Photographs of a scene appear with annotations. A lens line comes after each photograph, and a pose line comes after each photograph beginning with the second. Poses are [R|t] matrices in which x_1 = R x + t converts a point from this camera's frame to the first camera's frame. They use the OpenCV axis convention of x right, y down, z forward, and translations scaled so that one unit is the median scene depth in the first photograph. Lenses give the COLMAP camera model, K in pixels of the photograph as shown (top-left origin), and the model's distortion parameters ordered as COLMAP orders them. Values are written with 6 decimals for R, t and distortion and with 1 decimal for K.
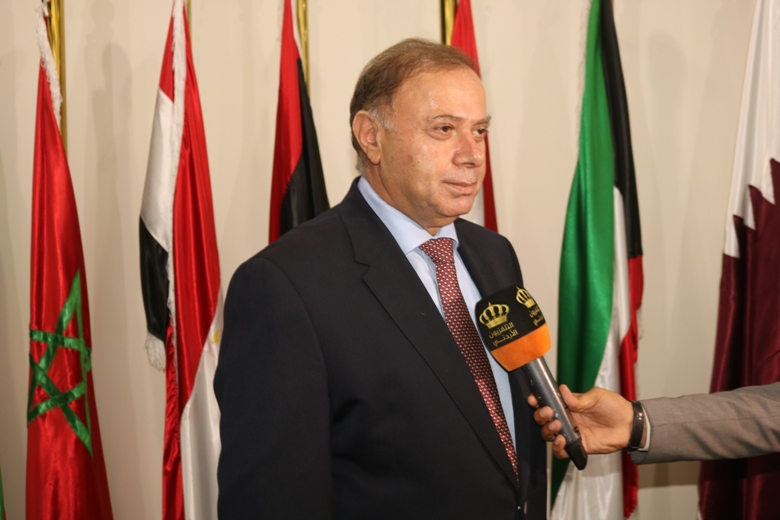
lens RADIAL K [[1173.7, 0, 343.2], [0, 1173.7, 268.9], [0, 0, 1]] dist [-0.085040, 0.000000]
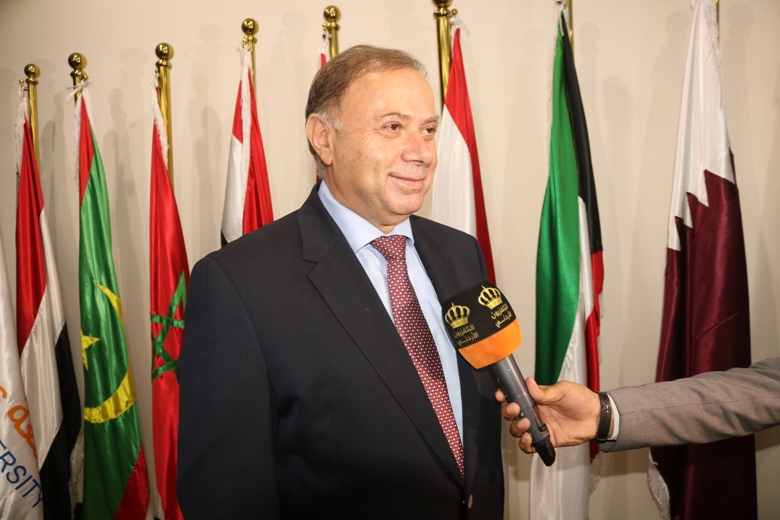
lens RADIAL K [[649.6, 0, 391.0], [0, 649.6, 260.9], [0, 0, 1]] dist [-0.101856, -0.001453]
pose [[0.997804, -0.022419, -0.062319, 0.073289], [0.022569, 0.999744, 0.001696, -0.006891], [0.062265, -0.003099, 0.998055, 0.300200]]
